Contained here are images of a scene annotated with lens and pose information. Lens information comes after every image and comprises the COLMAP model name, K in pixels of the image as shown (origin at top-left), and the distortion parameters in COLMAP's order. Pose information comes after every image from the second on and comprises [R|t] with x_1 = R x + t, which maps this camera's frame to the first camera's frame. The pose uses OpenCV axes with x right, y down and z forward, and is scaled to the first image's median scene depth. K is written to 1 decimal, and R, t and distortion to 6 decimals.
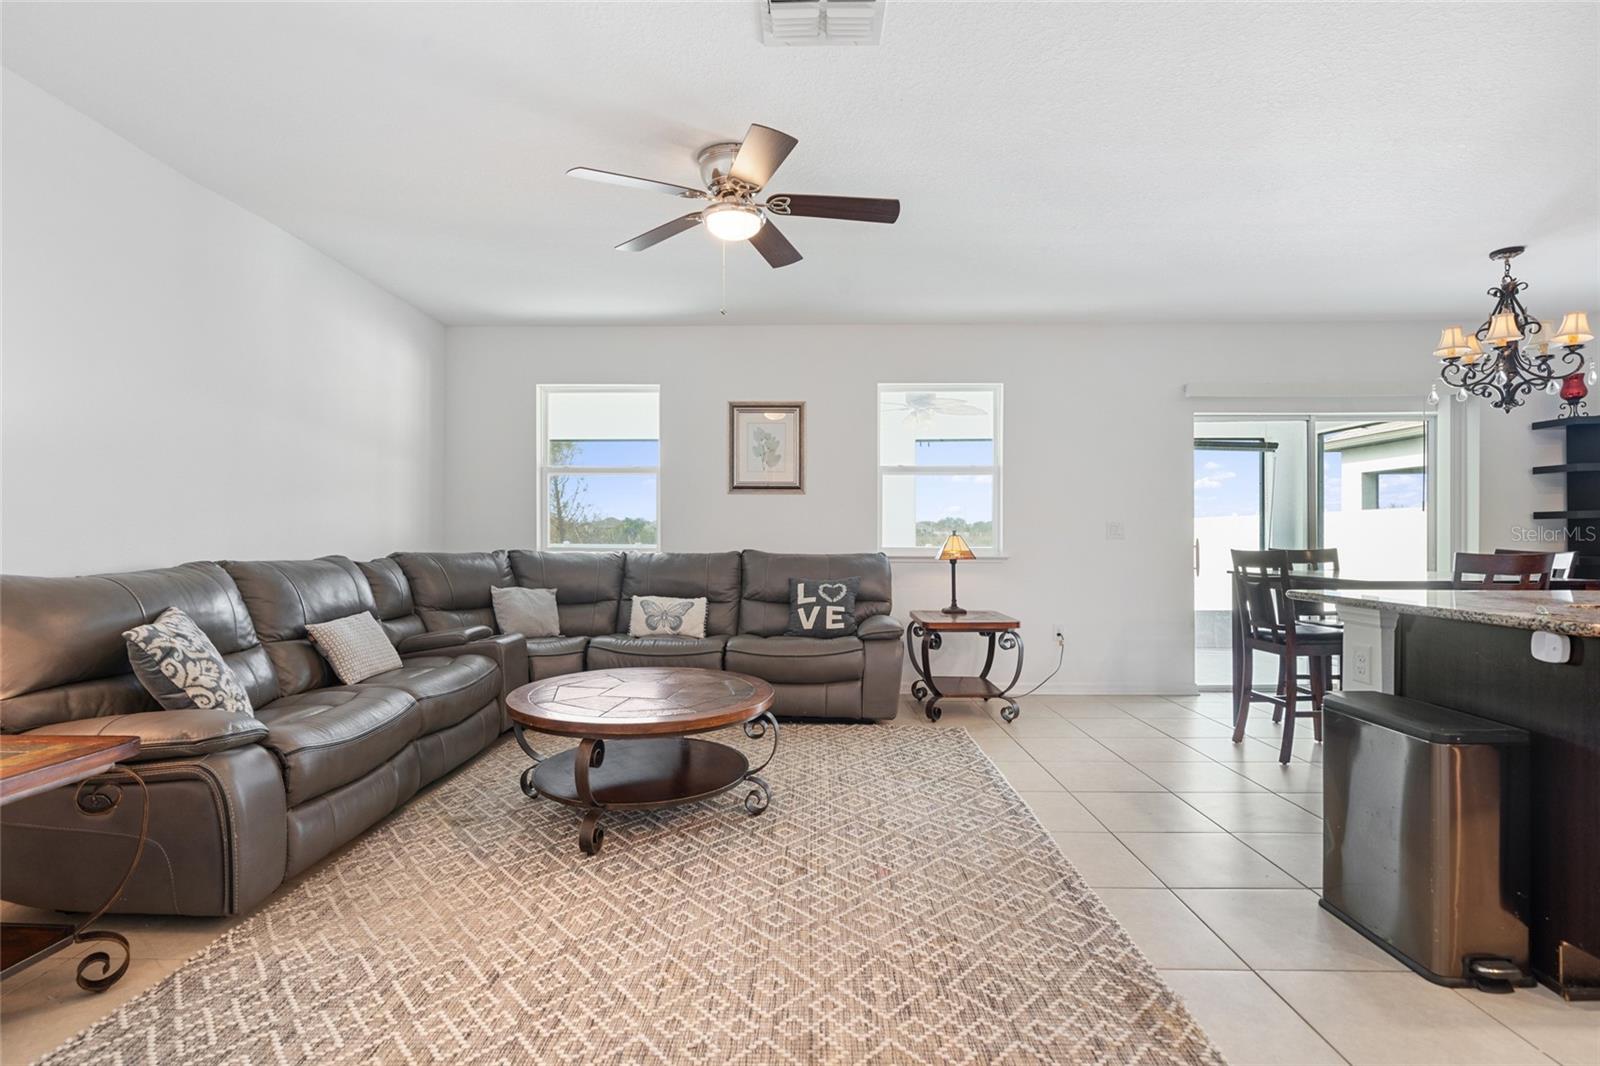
lens RADIAL K [[747.4, 0, 790.6], [0, 747.4, 535.1], [0, 0, 1]] dist [0.000648, 0.000449]
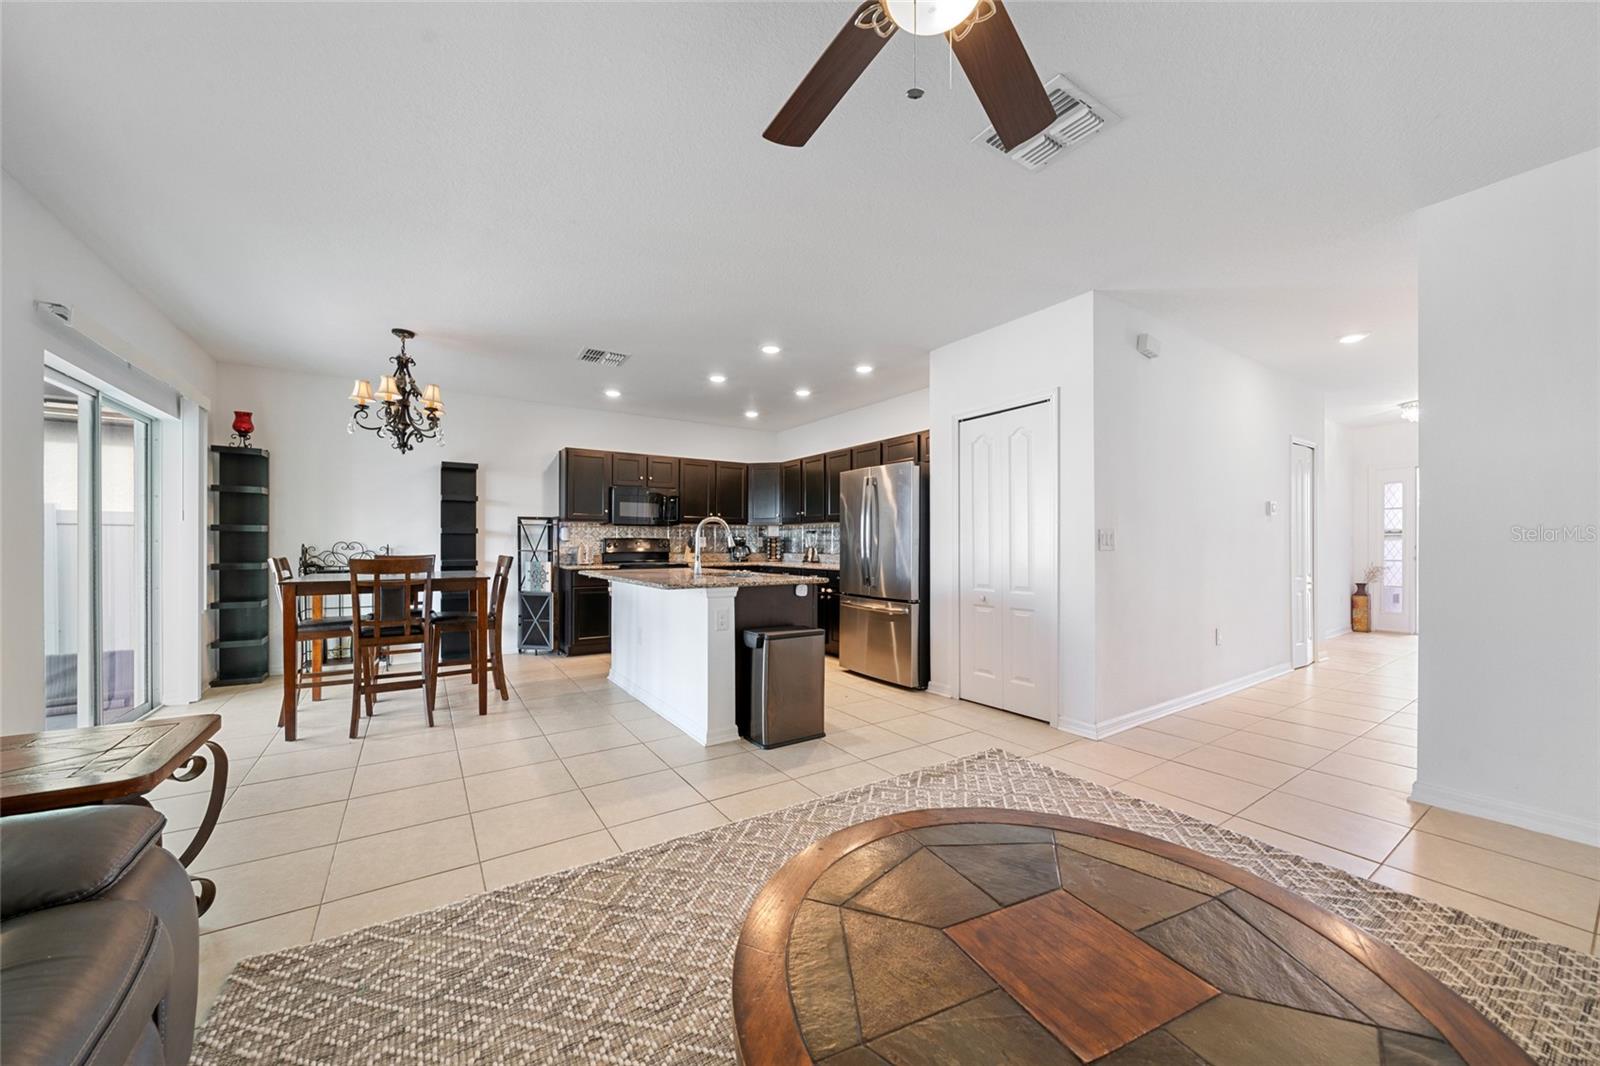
lens RADIAL K [[577.2, 0, 792.6], [0, 577.2, 540.0], [0, 0, 1]] dist [-0.000615, 0.000077]
pose [[-0.563327, 0.006480, 0.826209, -0.237869], [-0.001989, 0.999956, -0.009199, -0.001355], [-0.826232, -0.006825, -0.563289, 0.850827]]
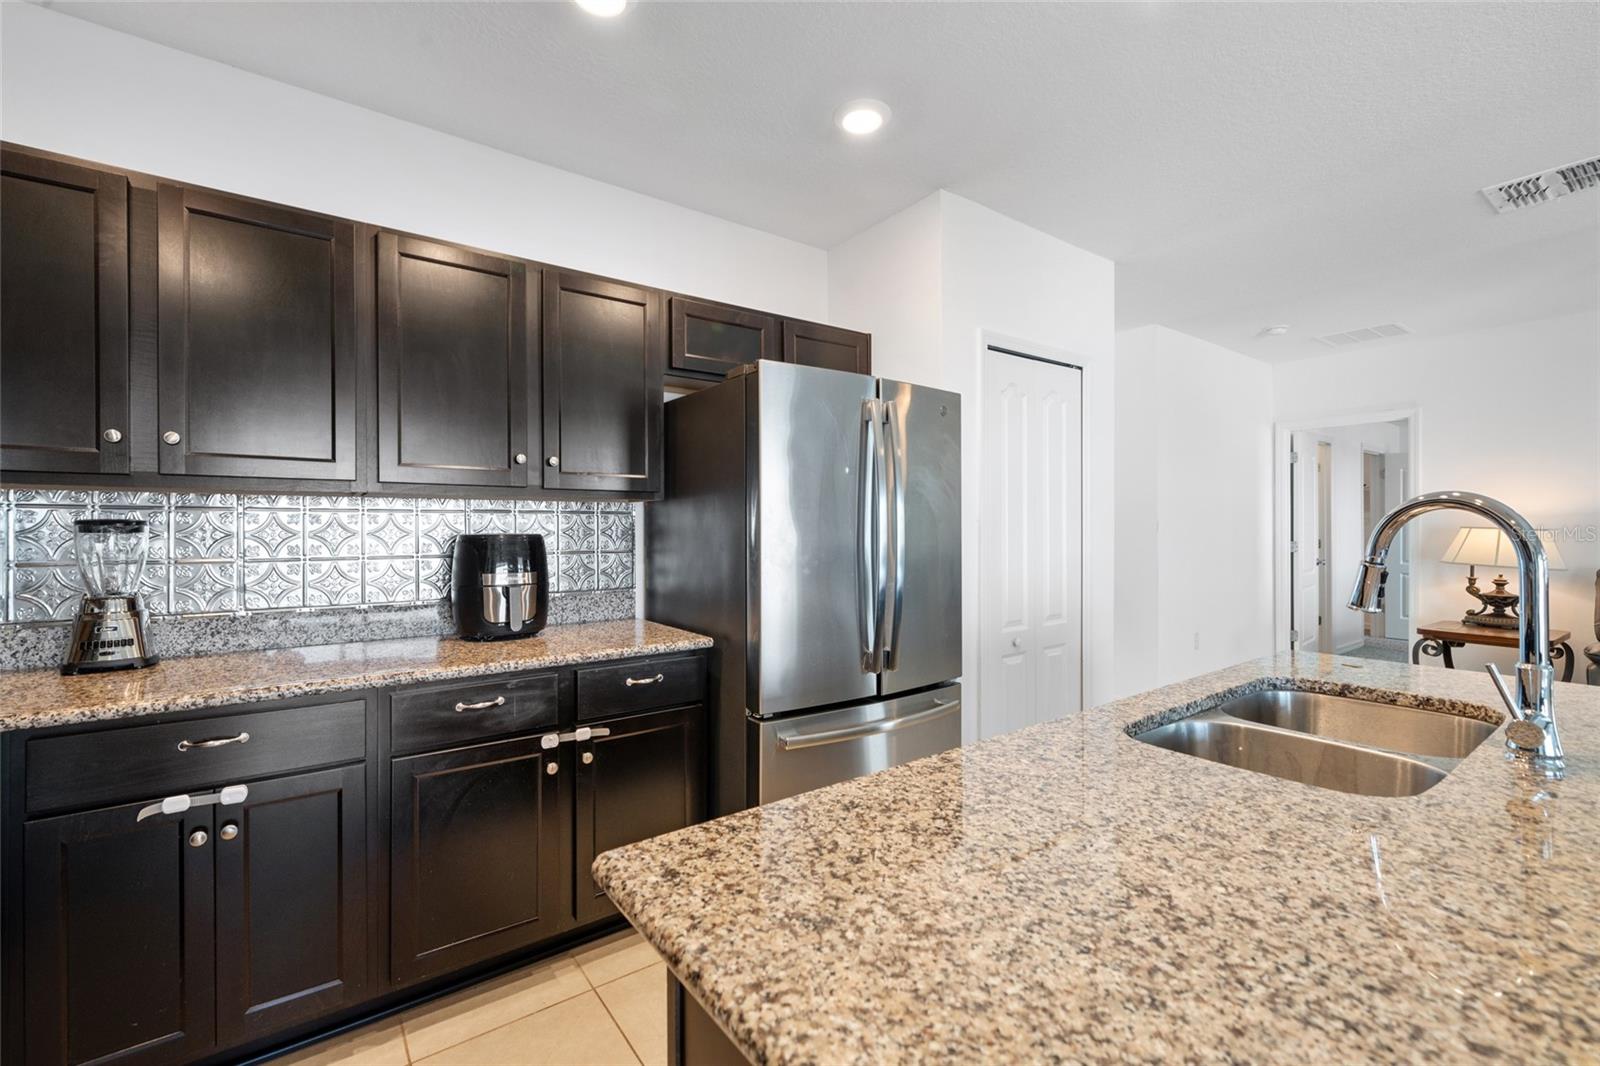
lens RADIAL K [[680.3, 0, 795.6], [0, 680.3, 530.1], [0, 0, 1]] dist [0.000809, -0.000022]
pose [[-0.795046, 0.005444, -0.606524, 0.872835], [0.005371, 0.999984, 0.001936, -0.031082], [0.606525, -0.001718, -0.795063, 0.510843]]
